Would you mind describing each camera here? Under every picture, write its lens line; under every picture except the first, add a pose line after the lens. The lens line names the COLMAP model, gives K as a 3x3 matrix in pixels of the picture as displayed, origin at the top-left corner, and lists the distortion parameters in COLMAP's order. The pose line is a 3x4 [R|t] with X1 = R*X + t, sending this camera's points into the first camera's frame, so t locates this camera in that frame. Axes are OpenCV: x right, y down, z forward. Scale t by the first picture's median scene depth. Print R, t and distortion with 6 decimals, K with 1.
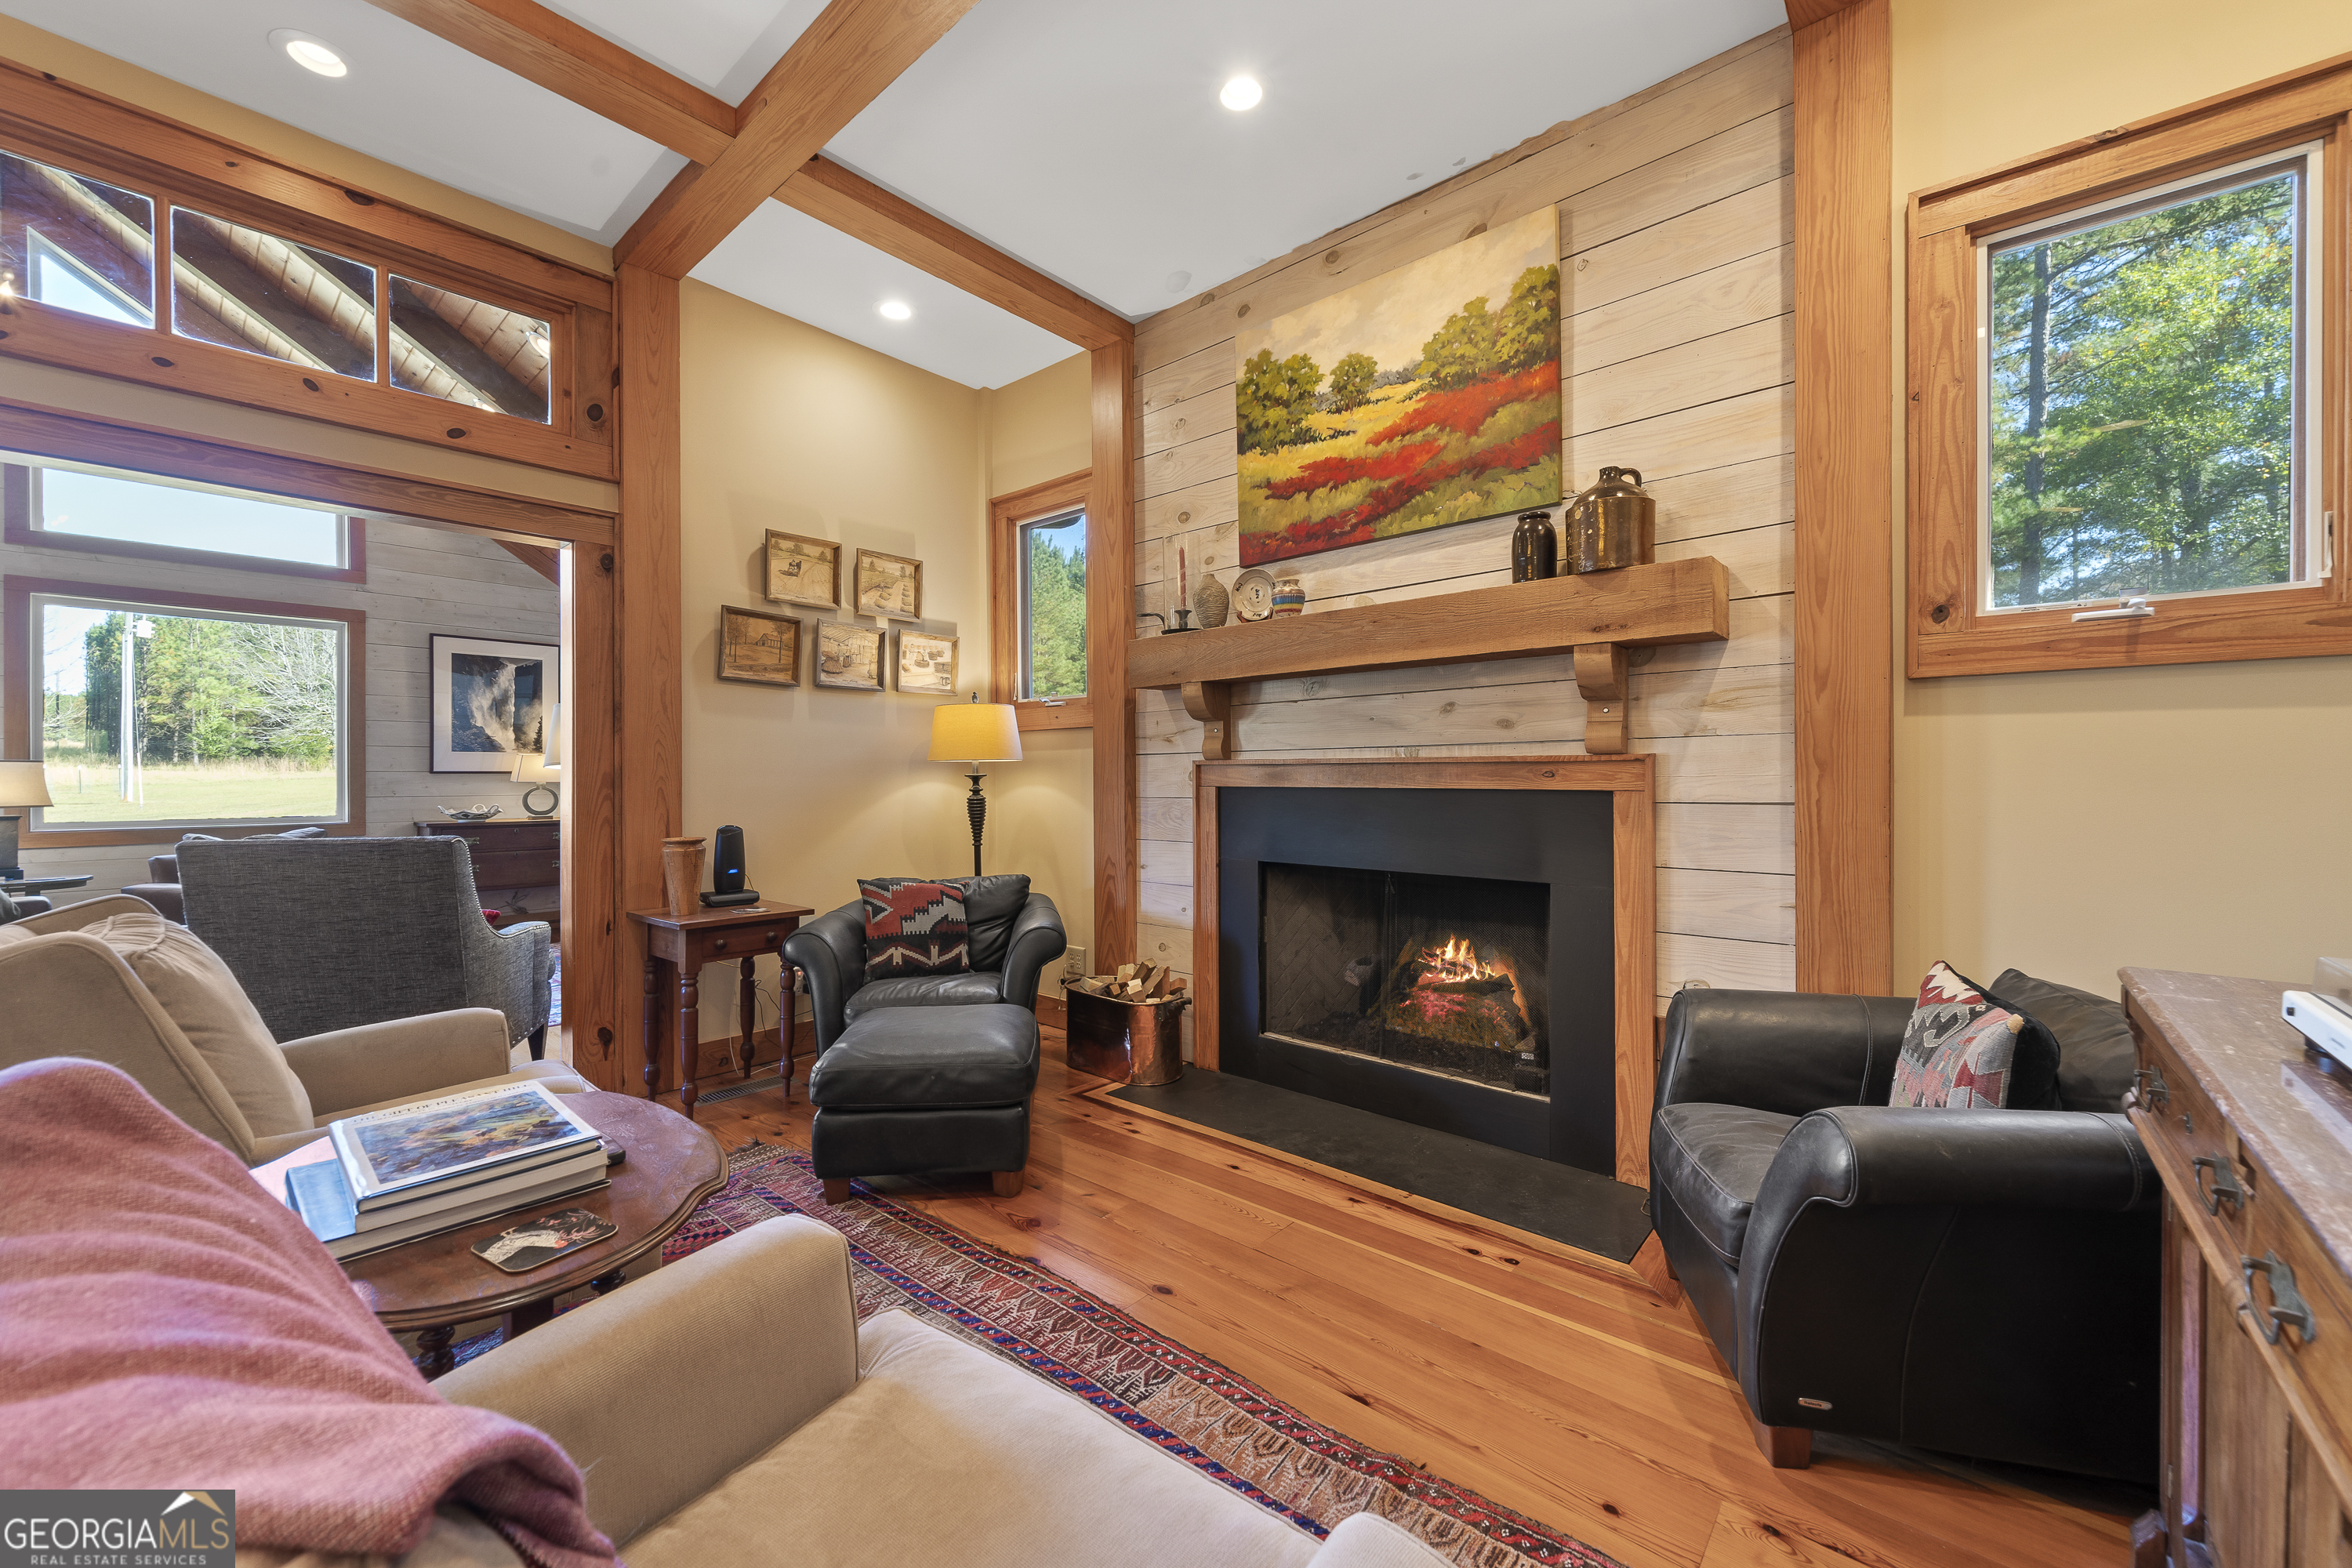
lens RADIAL K [[897.2, 0, 1148.4], [0, 897.2, 781.3], [0, 0, 1]] dist [-0.003346, -0.000006]
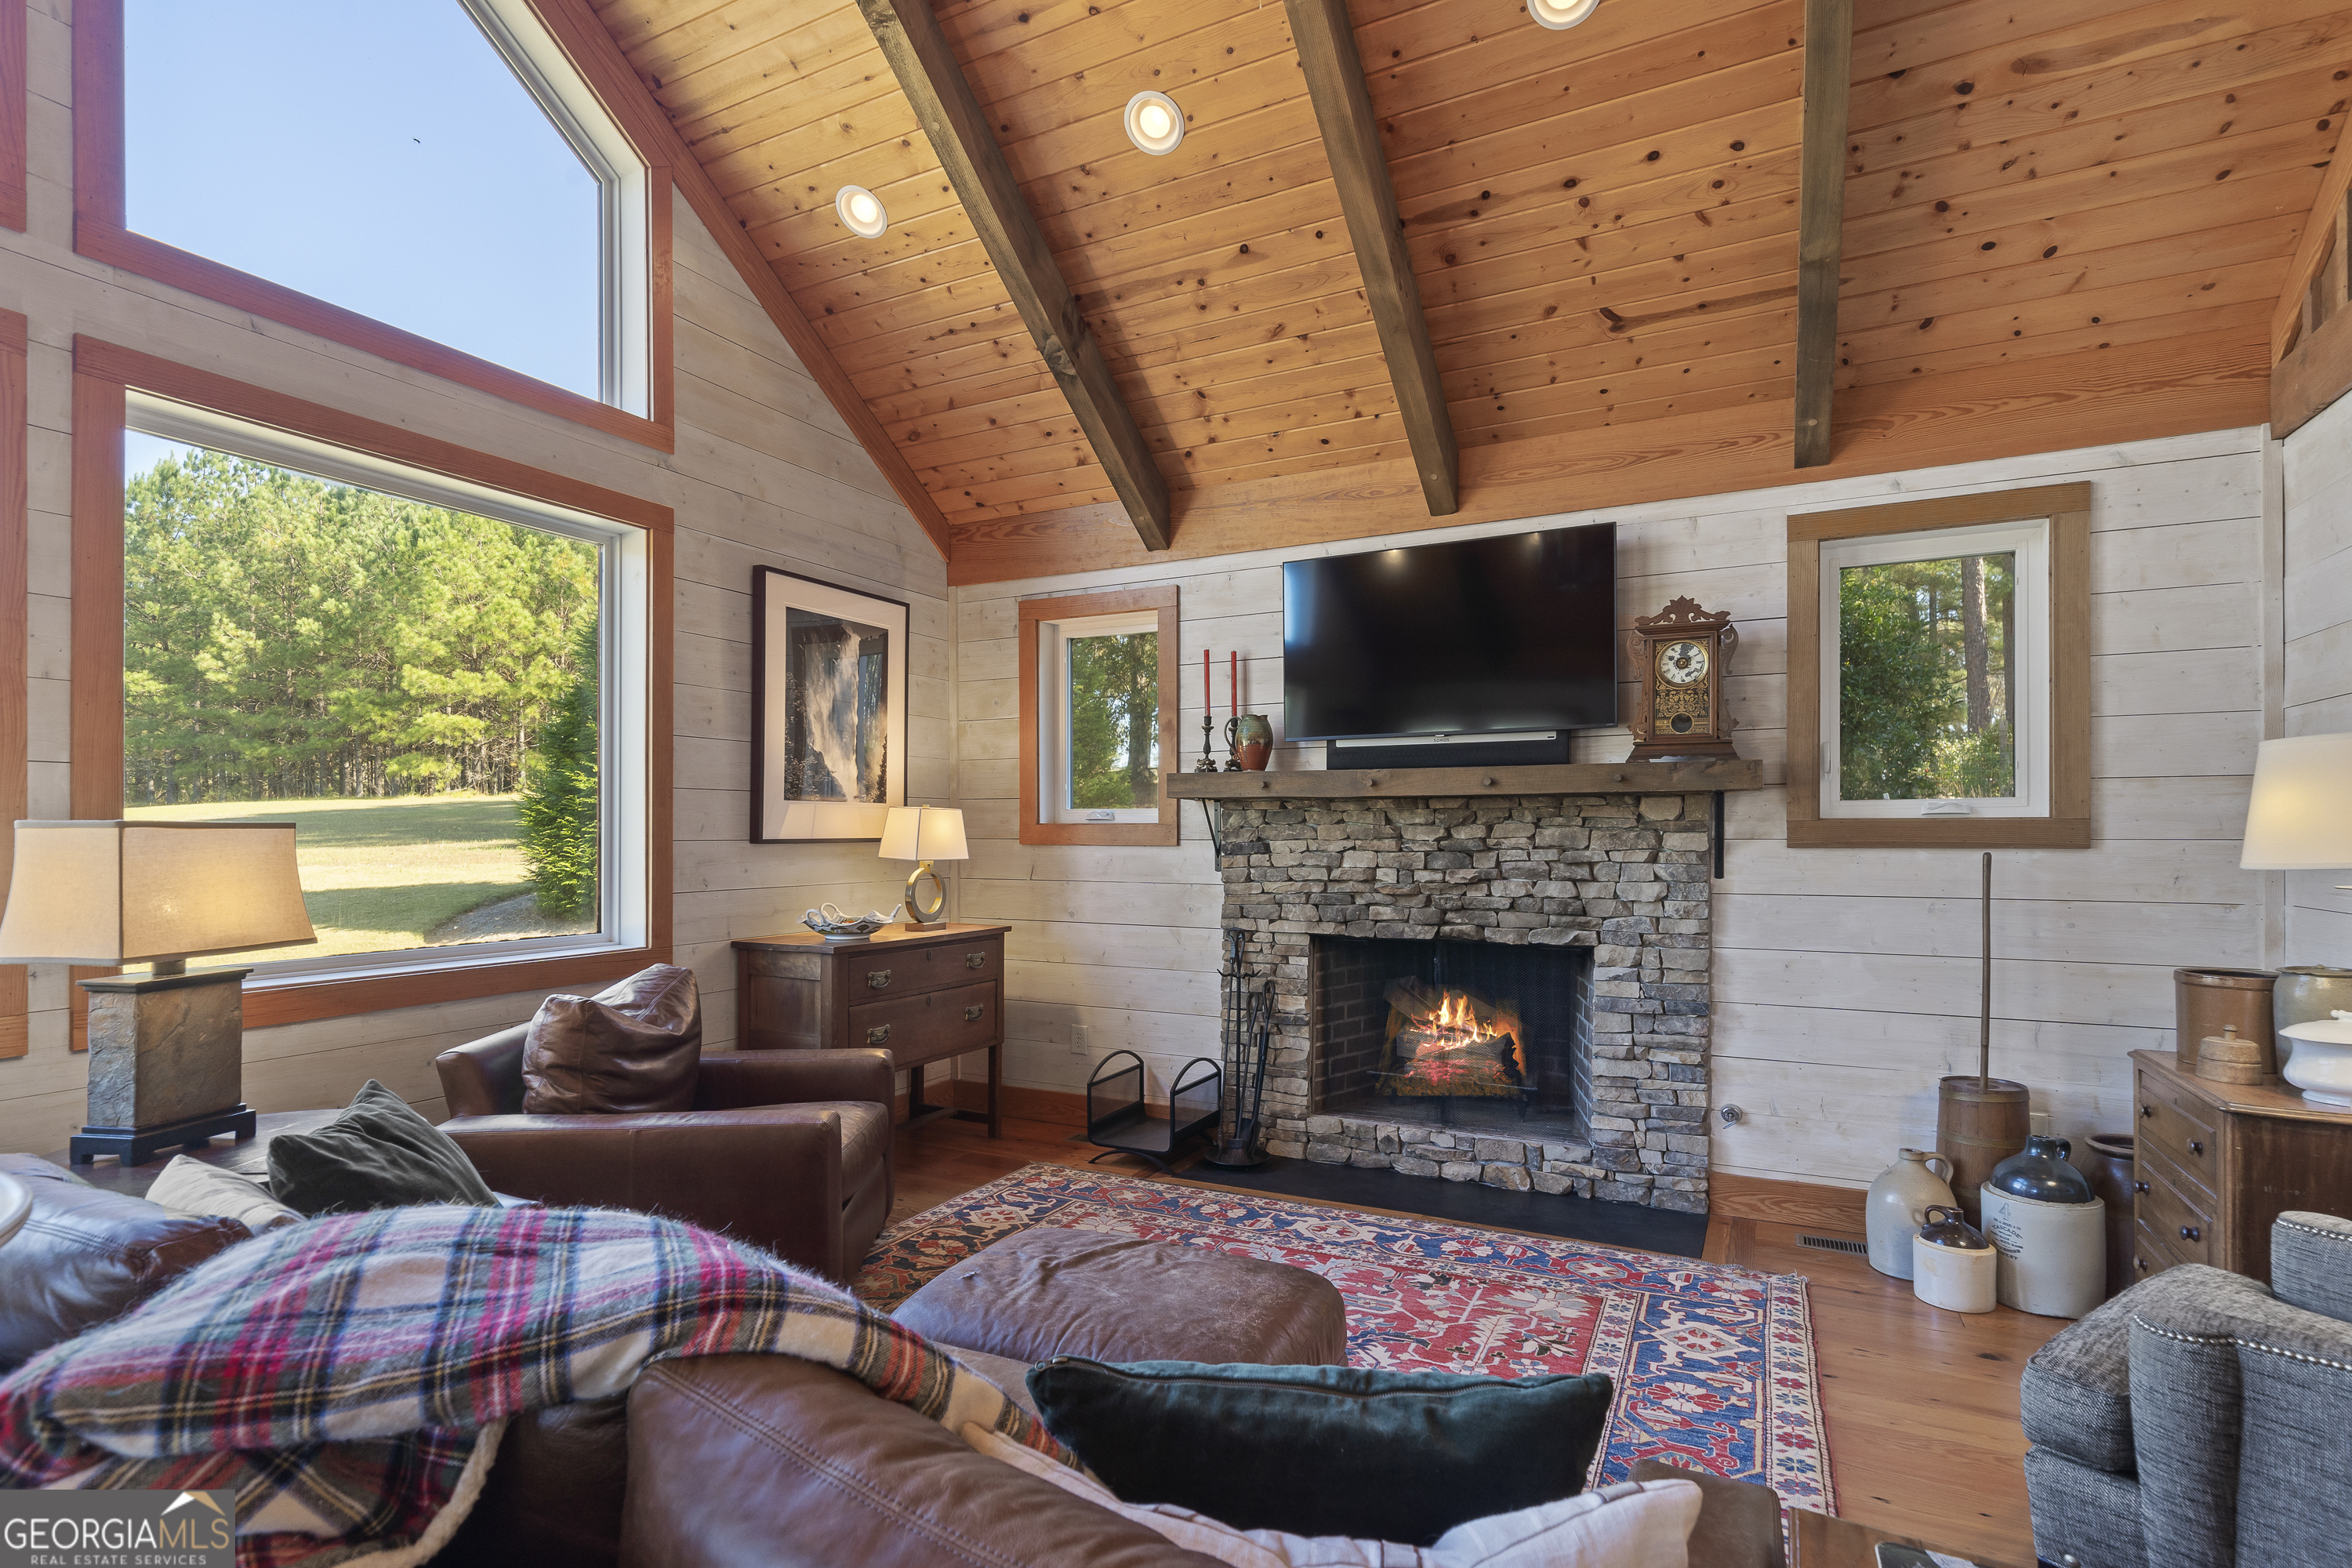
lens RADIAL K [[1151.1, 0, 1175.3], [0, 1151.1, 831.6], [0, 0, 1]] dist [-0.003042, 0.000610]
pose [[0.969014, 0.006057, 0.246930, -1.573074], [-0.005507, 0.999981, -0.002917, -0.032135], [-0.246943, 0.001466, 0.969029, 0.676764]]
